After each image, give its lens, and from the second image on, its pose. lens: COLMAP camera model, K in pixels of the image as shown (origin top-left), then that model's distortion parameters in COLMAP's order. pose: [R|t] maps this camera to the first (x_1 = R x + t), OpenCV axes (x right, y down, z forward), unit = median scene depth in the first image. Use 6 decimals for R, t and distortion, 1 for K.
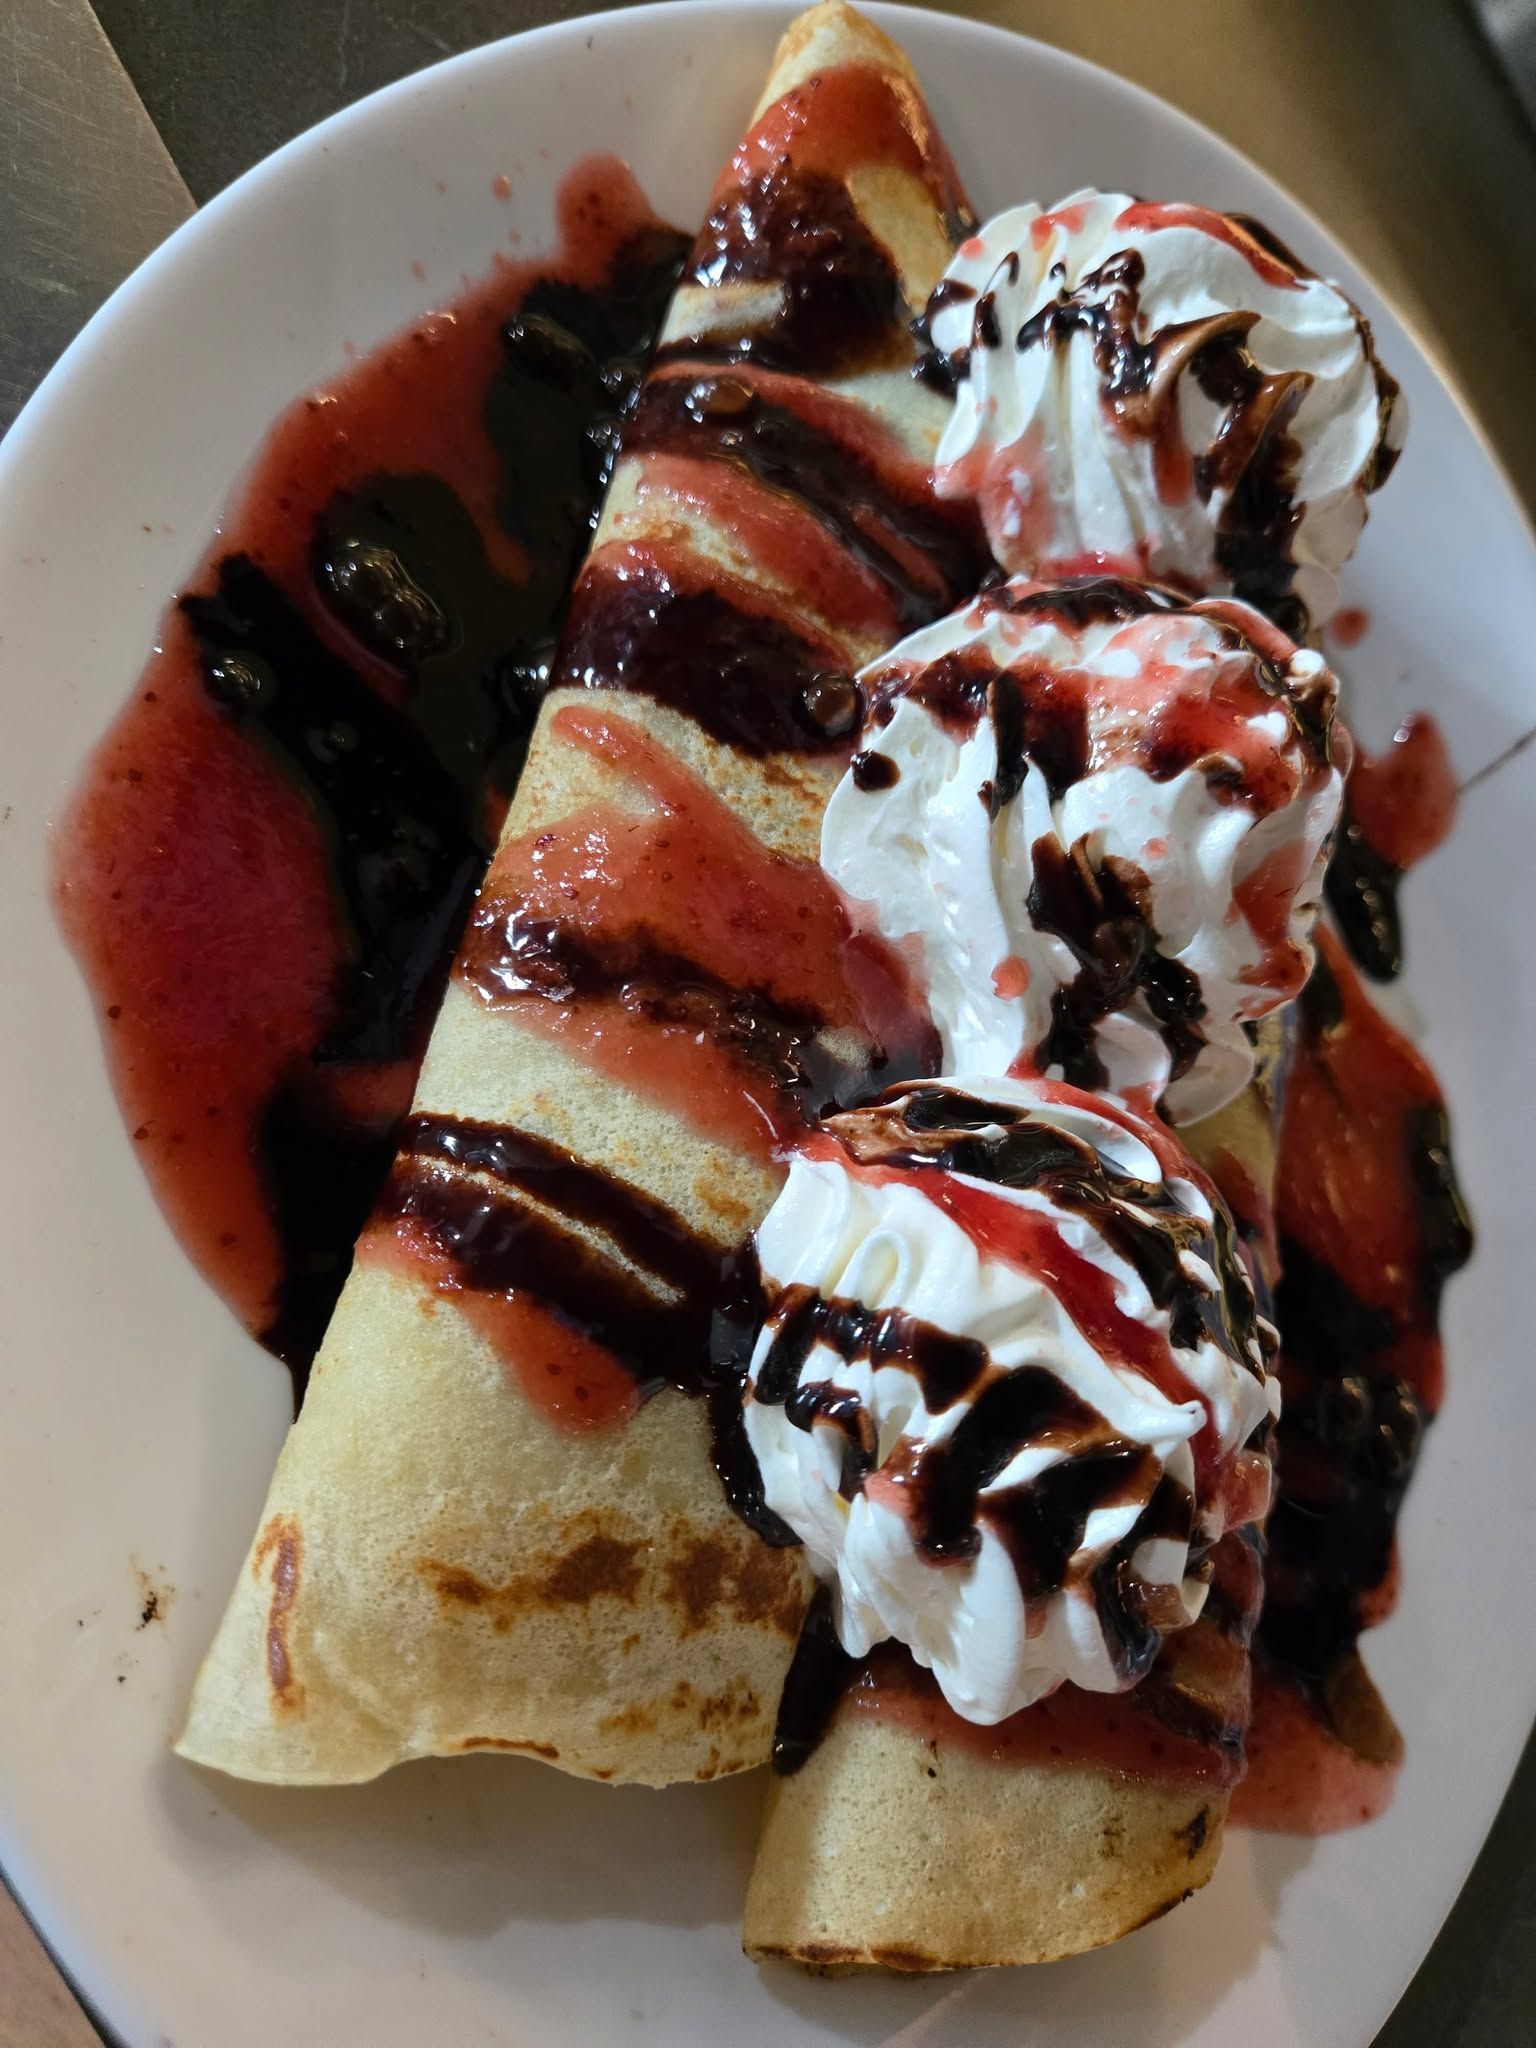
lens RADIAL K [[1464.4, 0, 724.3], [0, 1464.4, 1028.5], [0, 0, 1]] dist [0.005307, -0.057713]
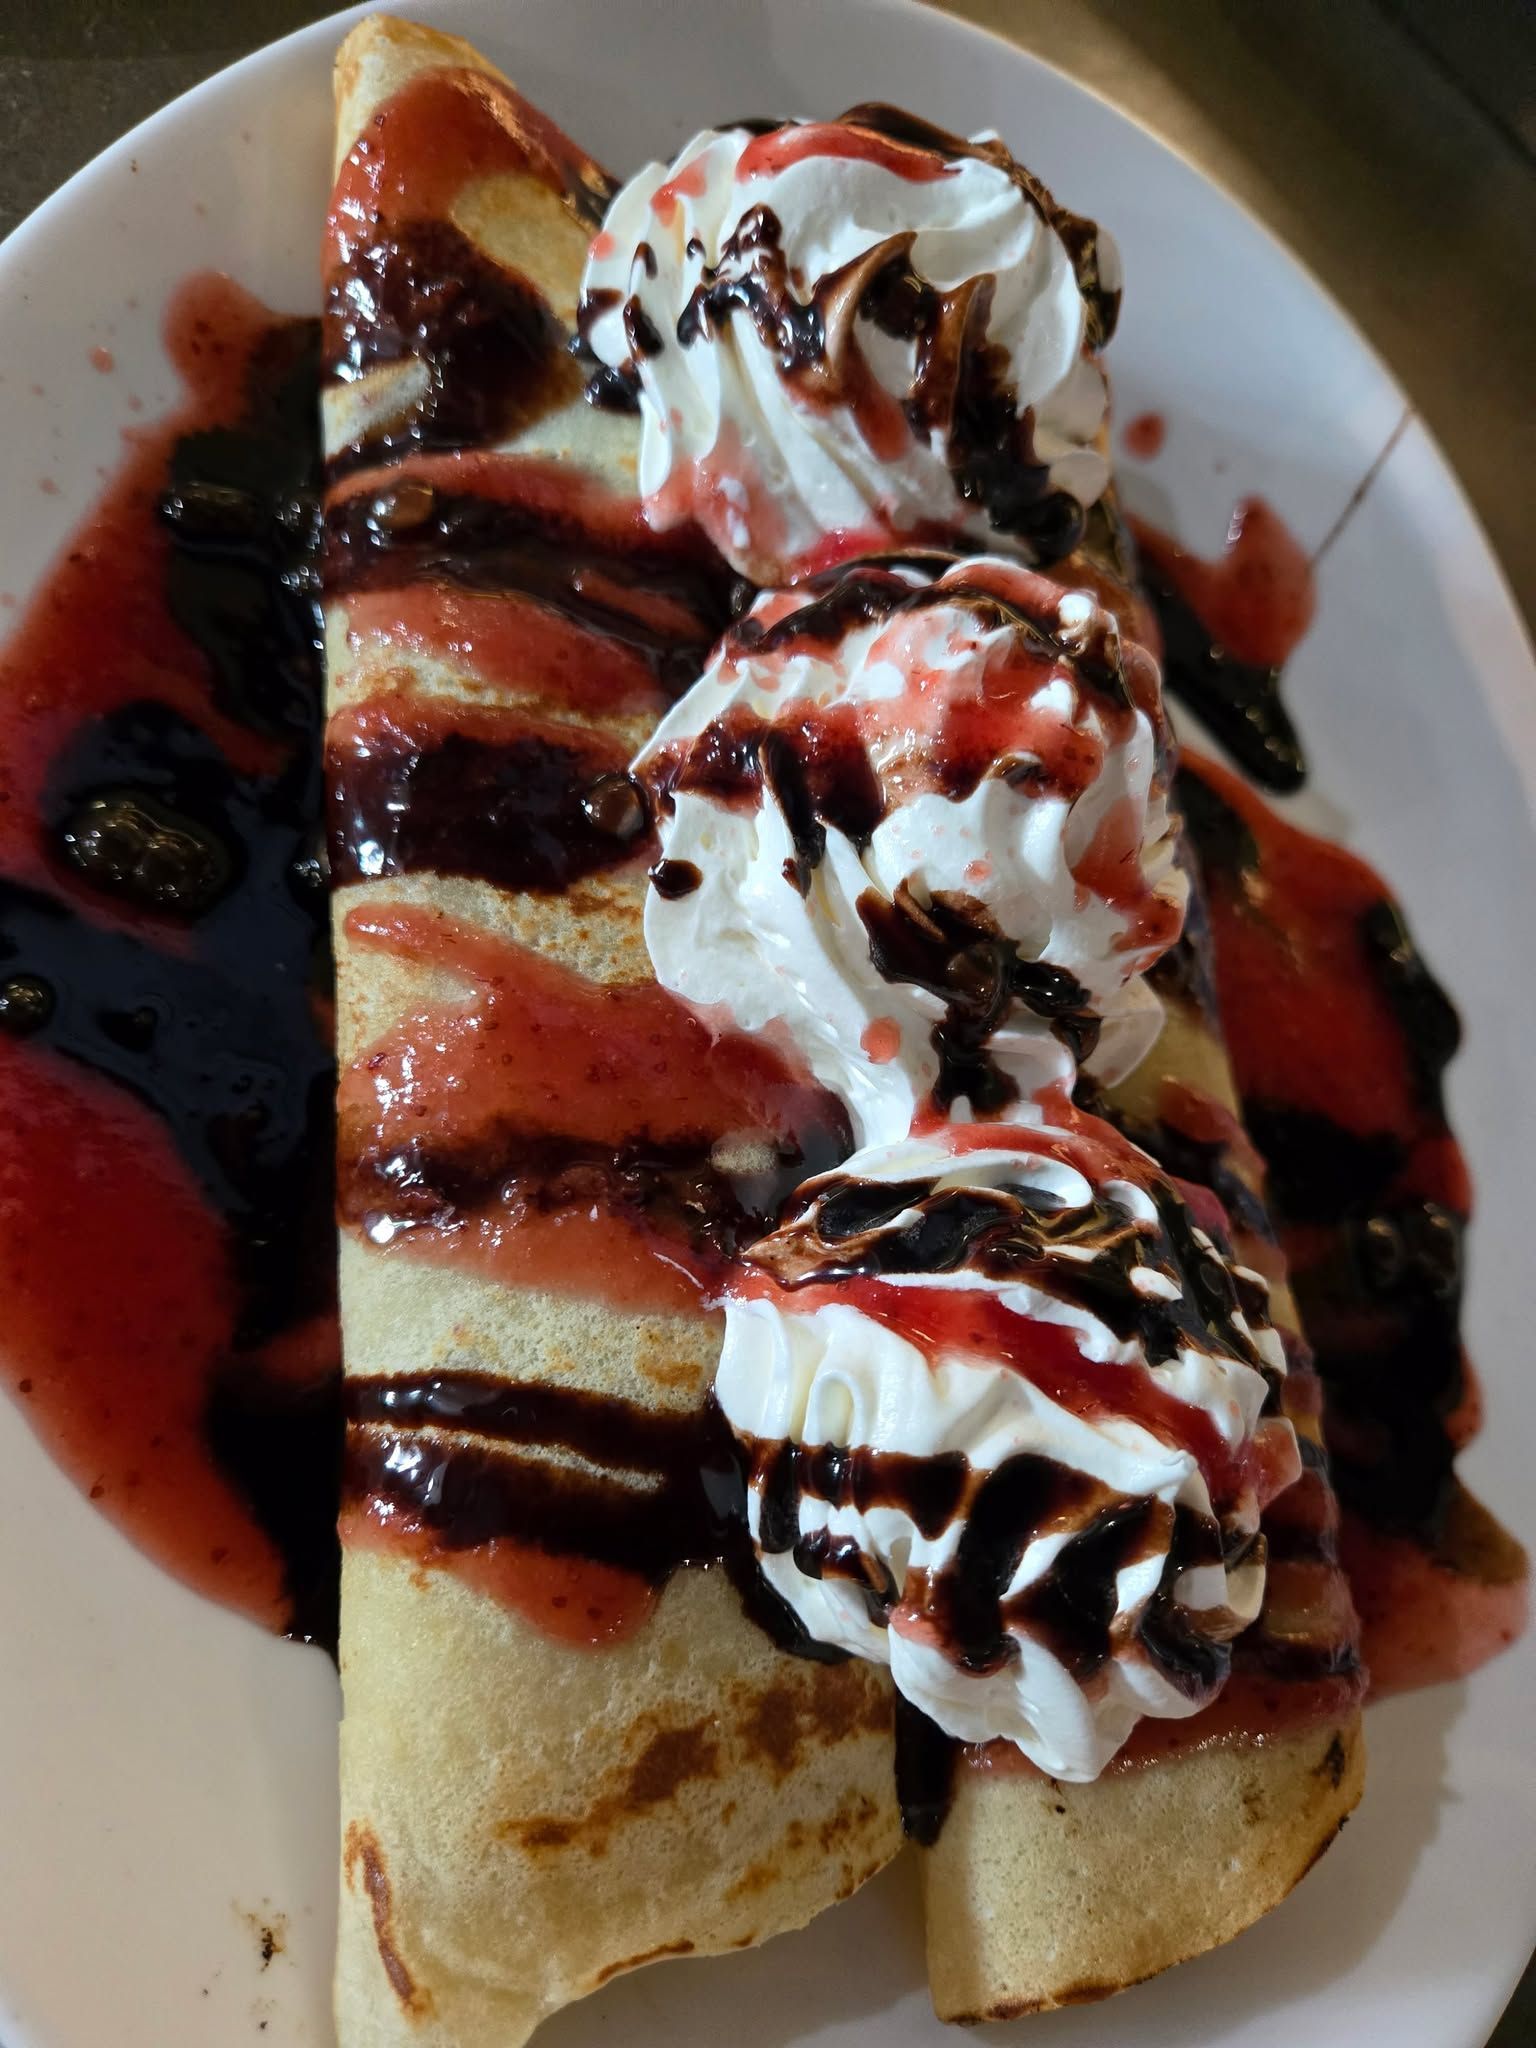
lens RADIAL K [[1464.4, 0, 724.3], [0, 1464.4, 1028.5], [0, 0, 1]] dist [0.005307, -0.057713]
pose [[0.942127, -0.333237, -0.036742, 0.139296], [0.335246, 0.937282, 0.095459, -0.169847], [0.002627, -0.102252, 0.994755, 0.051565]]
